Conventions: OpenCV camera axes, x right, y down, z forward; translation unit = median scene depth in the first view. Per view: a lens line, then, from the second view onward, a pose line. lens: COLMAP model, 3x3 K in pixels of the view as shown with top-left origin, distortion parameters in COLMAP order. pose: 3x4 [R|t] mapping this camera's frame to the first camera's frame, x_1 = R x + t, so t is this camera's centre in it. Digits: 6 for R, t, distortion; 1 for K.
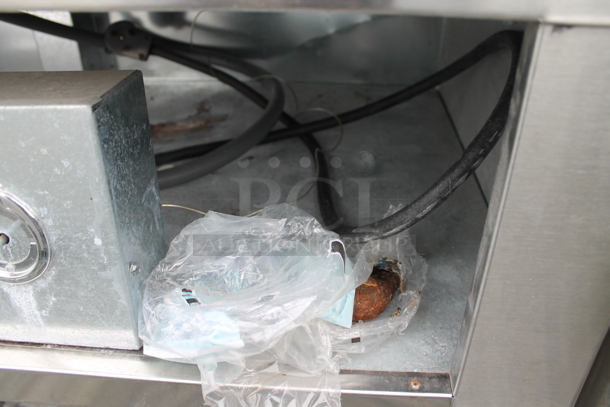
lens RADIAL K [[530.0, 0, 305.0], [0, 530.0, 203.5], [0, 0, 1]] dist [-0.168576, 0.152584]
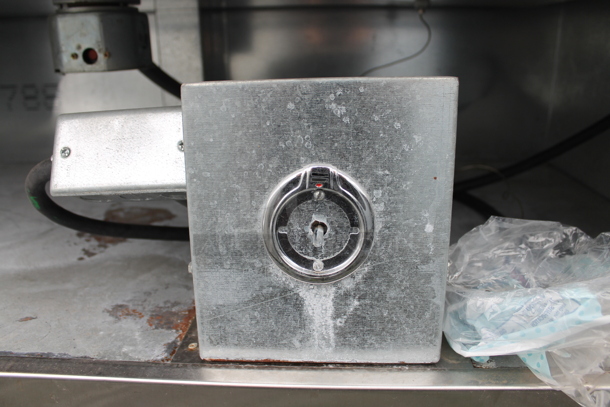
lens RADIAL K [[530.0, 0, 305.0], [0, 530.0, 203.5], [0, 0, 1]] dist [-0.168576, 0.152584]
pose [[0.999536, -0.011368, 0.028276, -0.615135], [0.017964, 0.969269, -0.245345, 0.246023], [-0.024618, 0.245739, 0.969023, 0.056009]]
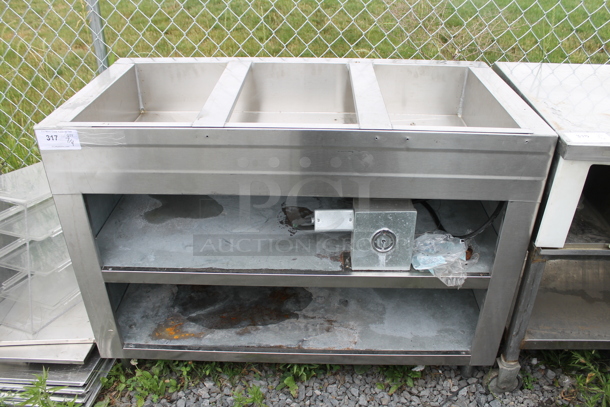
lens RADIAL K [[530.0, 0, 305.0], [0, 530.0, 203.5], [0, 0, 1]] dist [-0.168576, 0.152584]
pose [[0.998678, -0.017470, 0.048345, -1.343496], [0.019257, 0.999139, -0.036754, -0.085525], [-0.047661, 0.037636, 0.998154, -2.995912]]
